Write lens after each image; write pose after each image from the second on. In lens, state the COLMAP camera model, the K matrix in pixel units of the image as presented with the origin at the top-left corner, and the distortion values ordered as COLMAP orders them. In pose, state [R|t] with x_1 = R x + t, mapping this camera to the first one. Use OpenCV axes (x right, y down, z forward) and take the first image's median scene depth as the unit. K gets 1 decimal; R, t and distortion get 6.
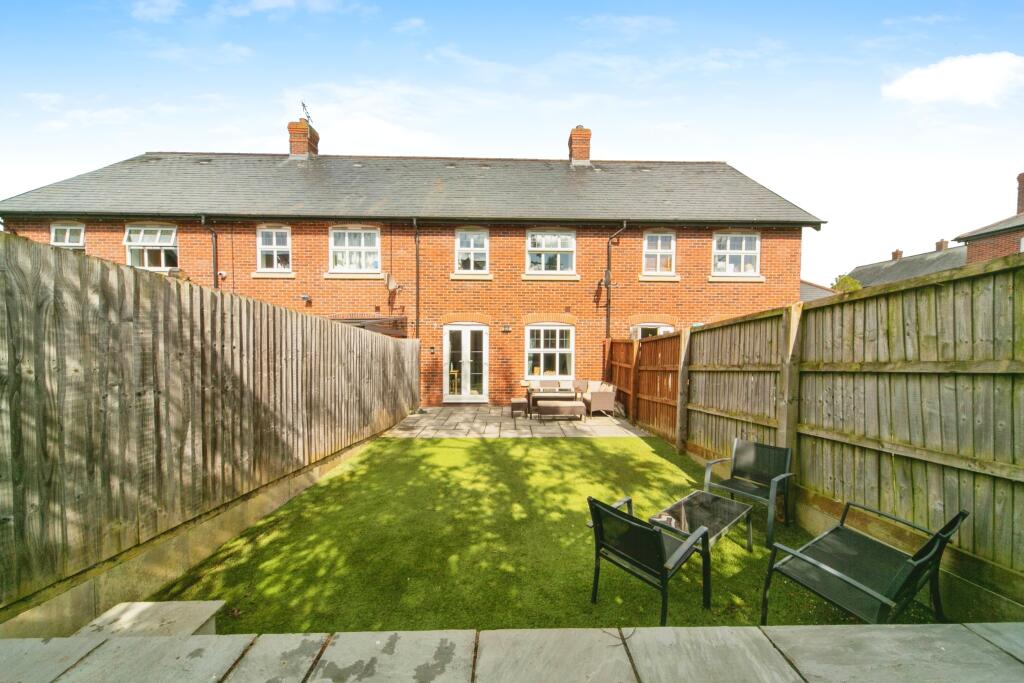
lens RADIAL K [[359.1, 0, 515.1], [0, 359.1, 340.9], [0, 0, 1]] dist [0.007631, -0.000867]
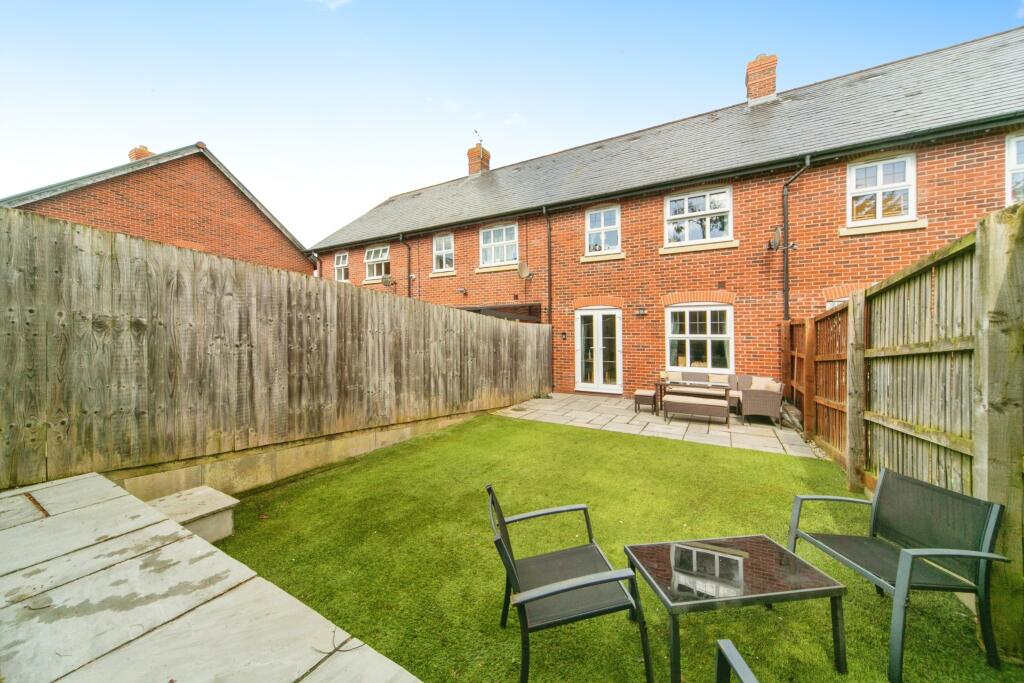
lens RADIAL K [[359.1, 0, 506.5], [0, 359.1, 323.2], [0, 0, 1]] dist [0.007631, -0.000867]
pose [[0.856329, -0.014849, -0.516218, 0.154449], [-0.002080, 0.999479, -0.032200, 0.024753], [0.516427, 0.028647, 0.855852, 0.078140]]
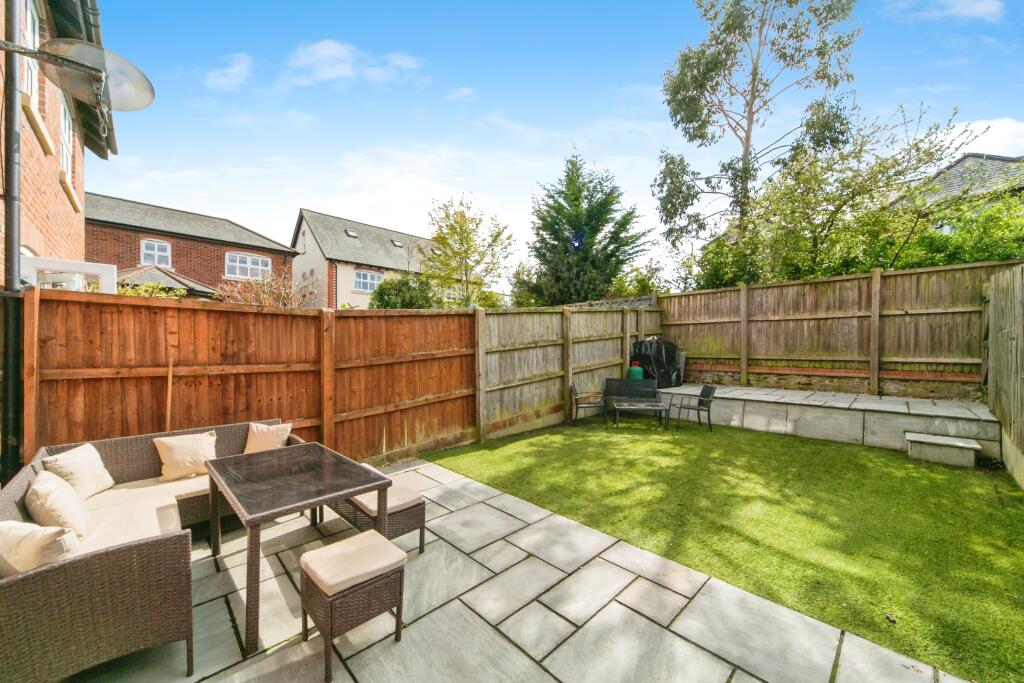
lens RADIAL K [[378.4, 0, 515.7], [0, 378.4, 348.0], [0, 0, 1]] dist [0.002270, 0.000271]
pose [[-0.695415, -0.005150, 0.718590, -0.175589], [-0.004065, 0.999987, 0.003233, 0.037225], [-0.718597, -0.000672, -0.695426, 0.933011]]
